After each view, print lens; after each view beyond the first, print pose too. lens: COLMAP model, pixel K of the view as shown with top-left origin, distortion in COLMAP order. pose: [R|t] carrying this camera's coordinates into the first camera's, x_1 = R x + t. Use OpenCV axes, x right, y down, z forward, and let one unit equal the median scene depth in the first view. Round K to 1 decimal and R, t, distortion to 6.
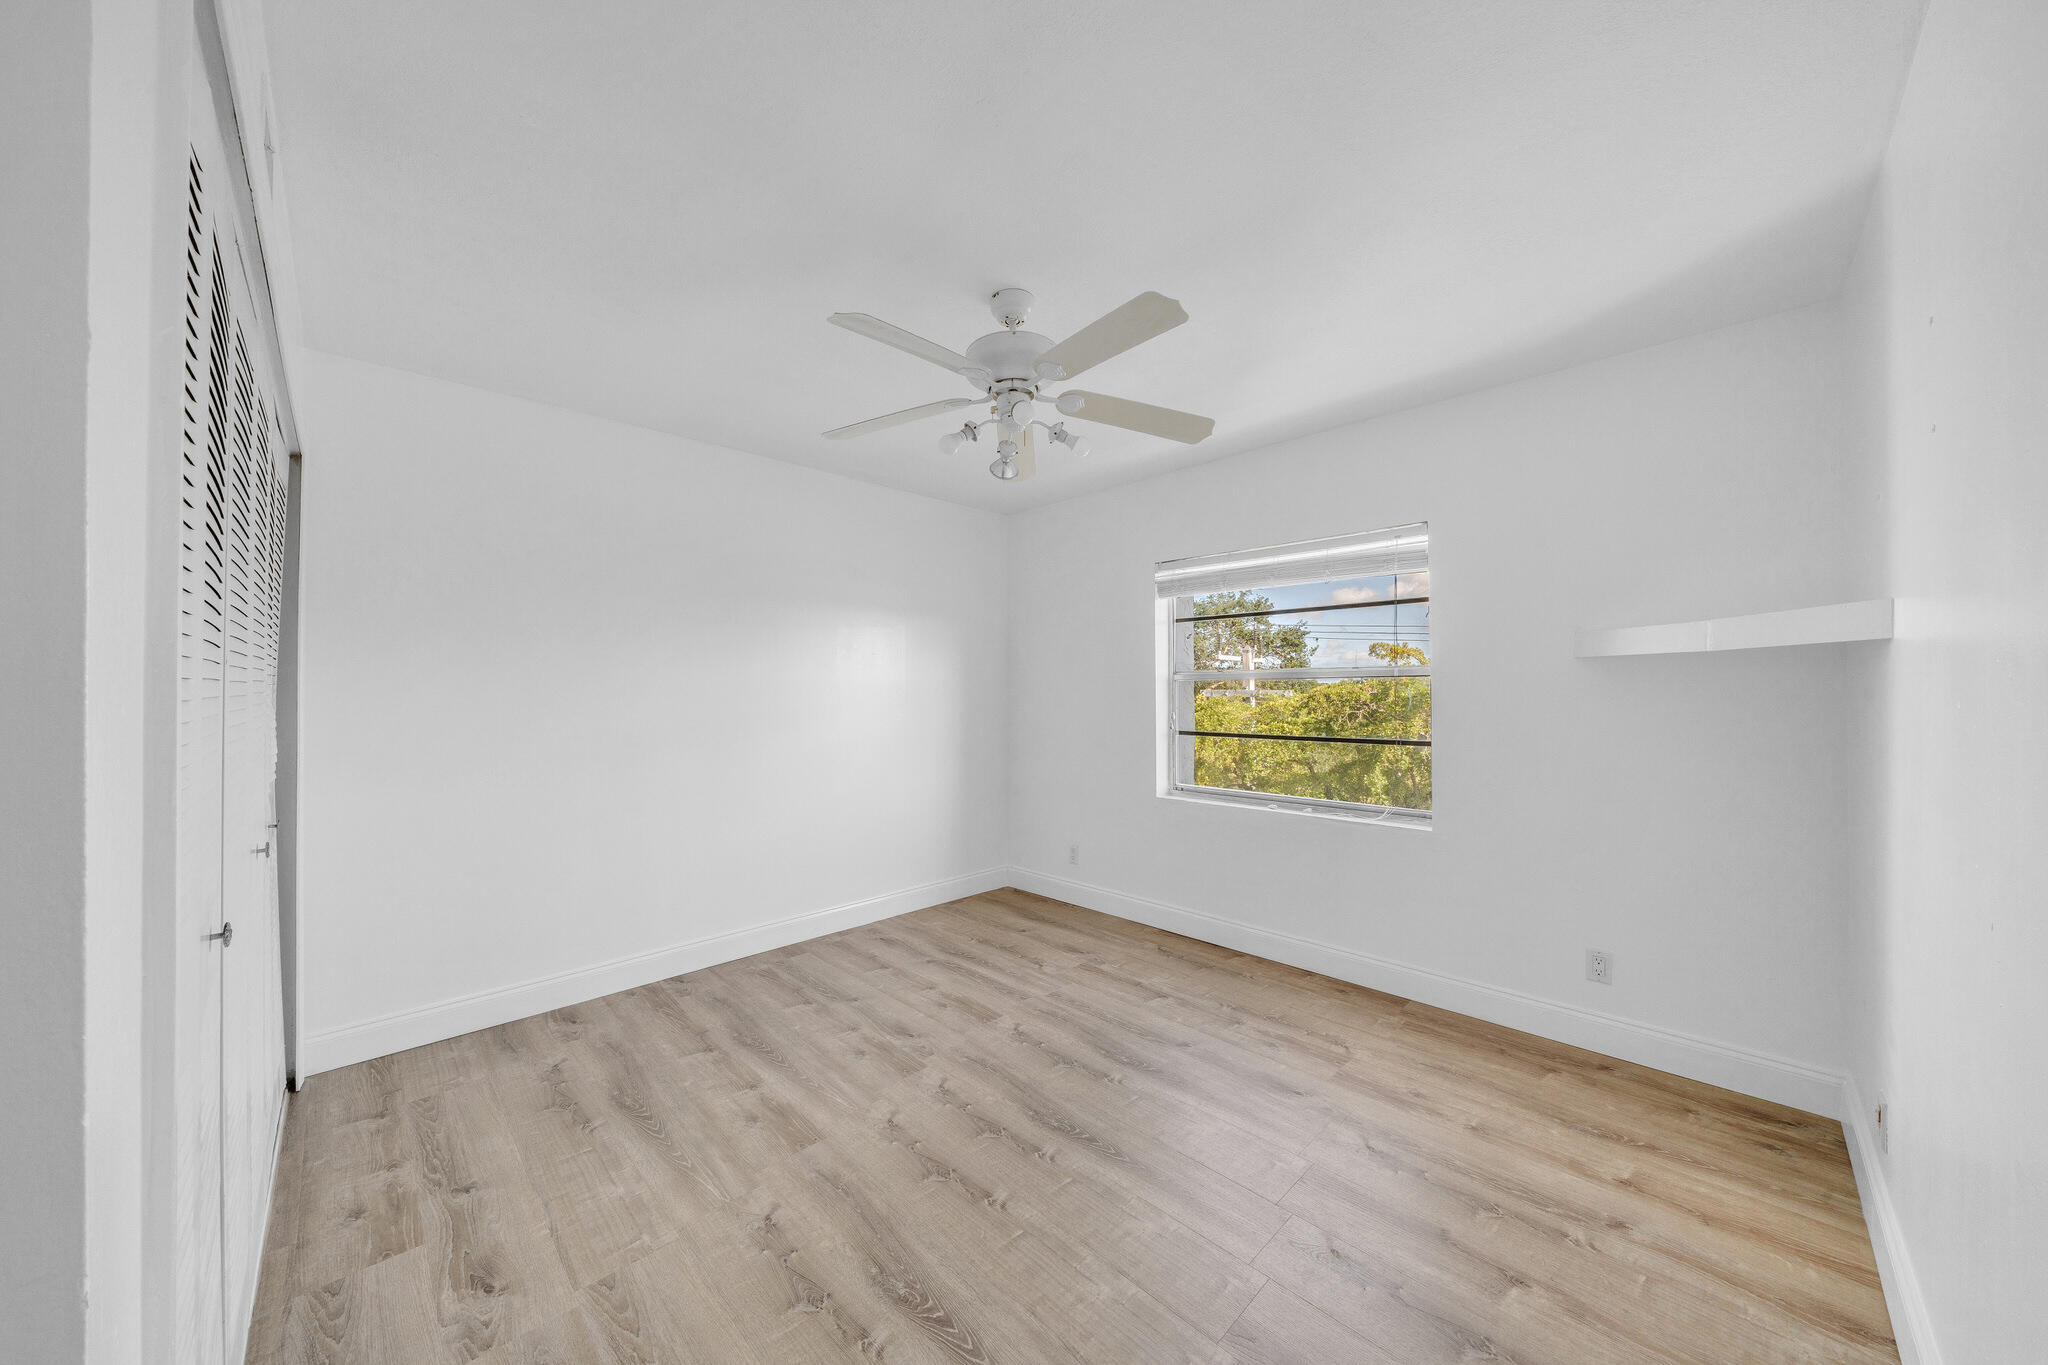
lens RADIAL K [[710.5, 0, 1027.5], [0, 710.5, 690.4], [0, 0, 1]] dist [0.001511, 0.000098]
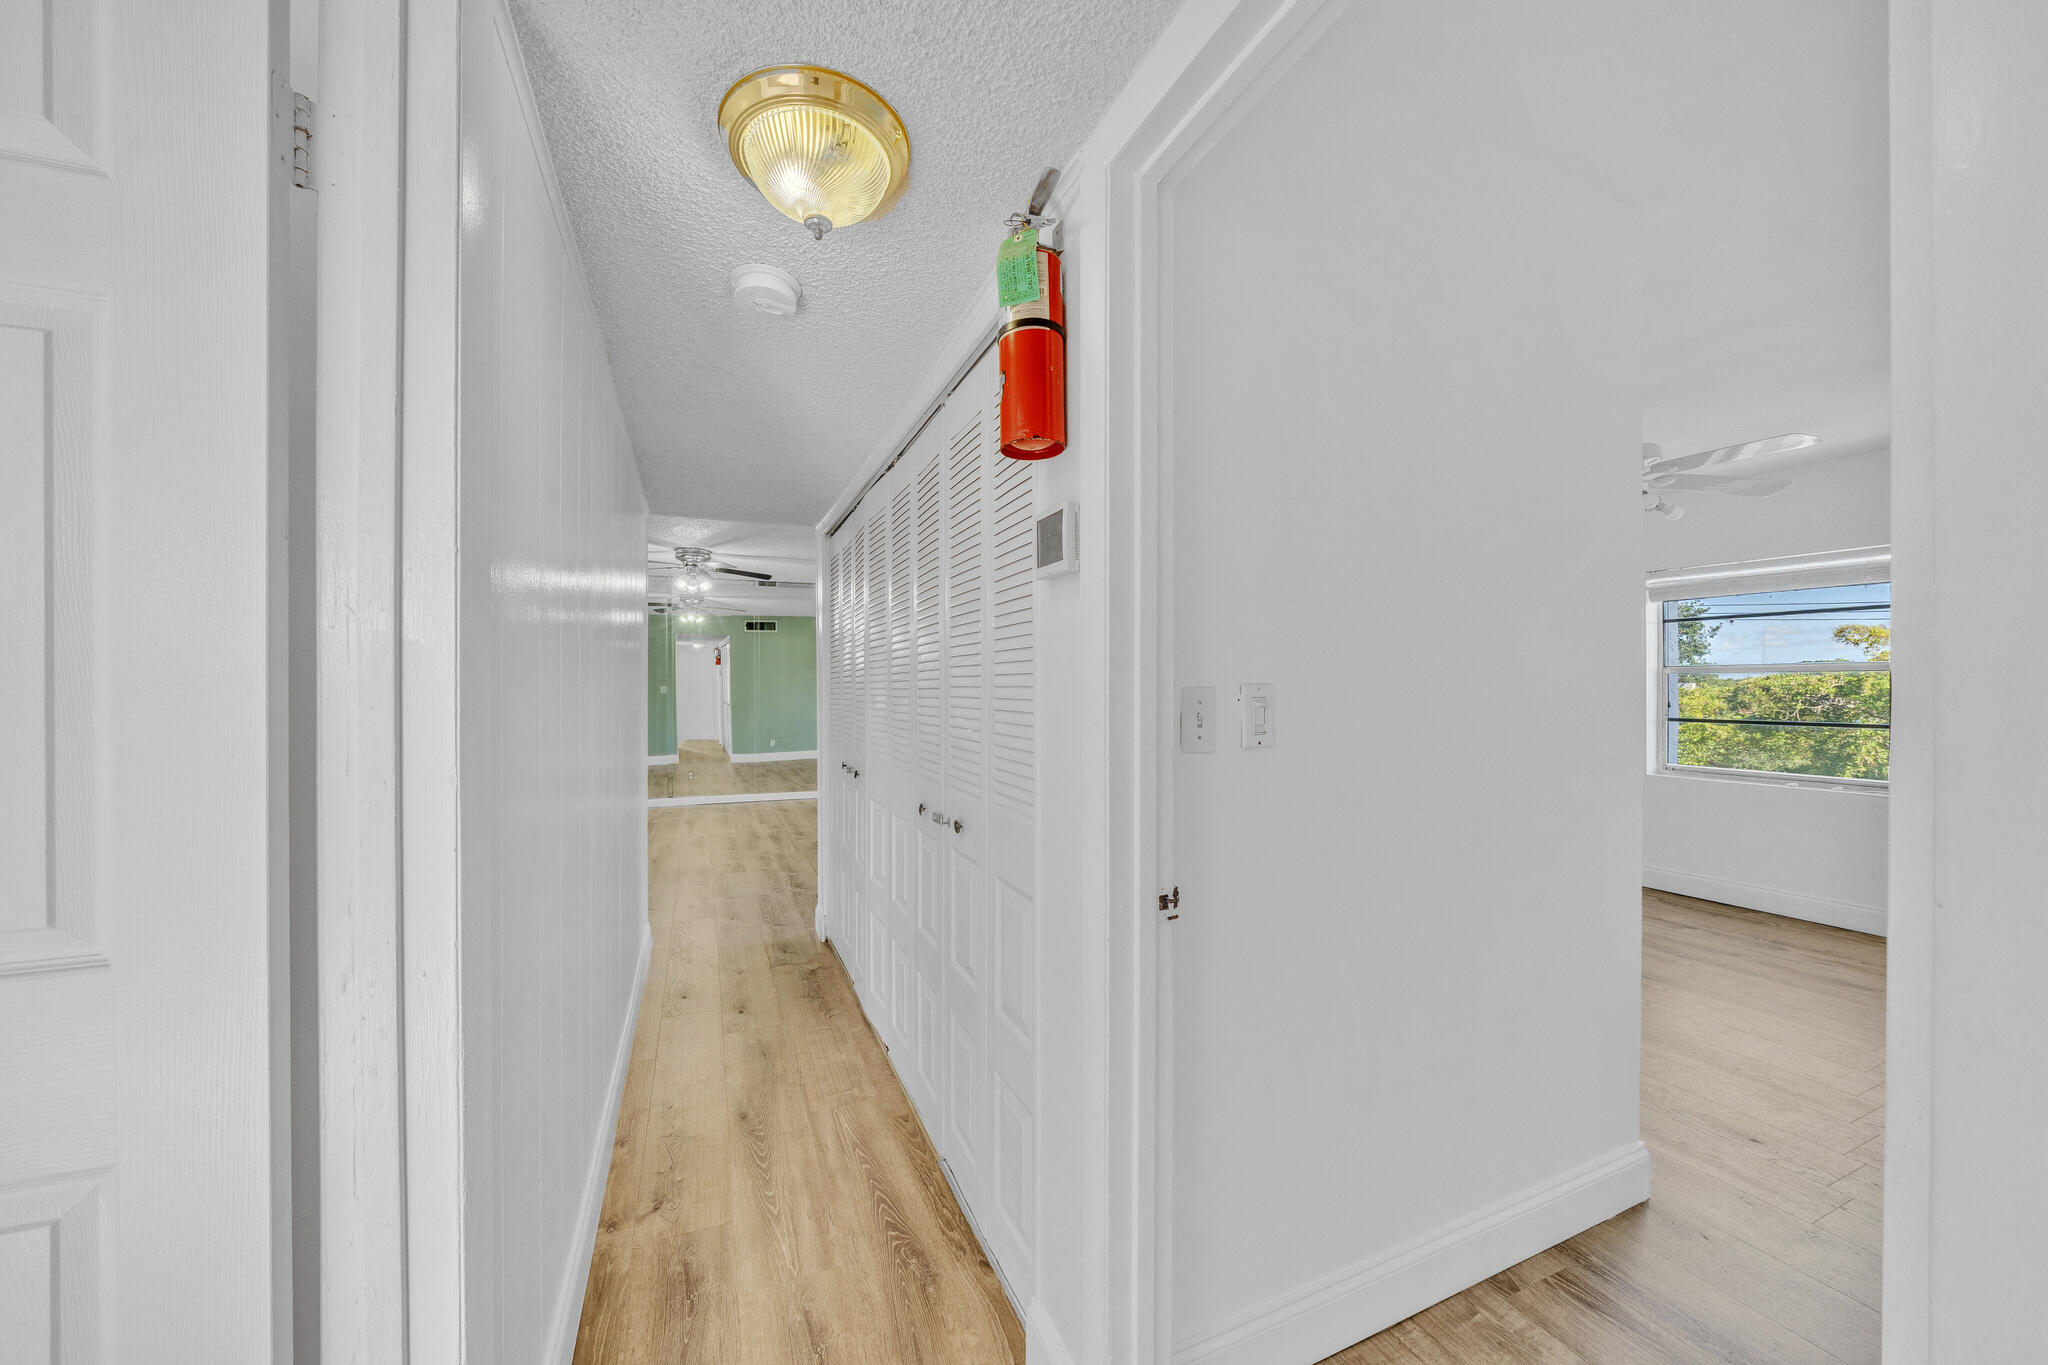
lens RADIAL K [[710.5, 0, 1014.2], [0, 710.5, 690.5], [0, 0, 1]] dist [0.001511, 0.000098]
pose [[0.929422, 0.003882, -0.368997, -0.334106], [0.000308, 0.999936, 0.011295, 0.000600], [0.369017, -0.010611, 0.929362, -0.440608]]
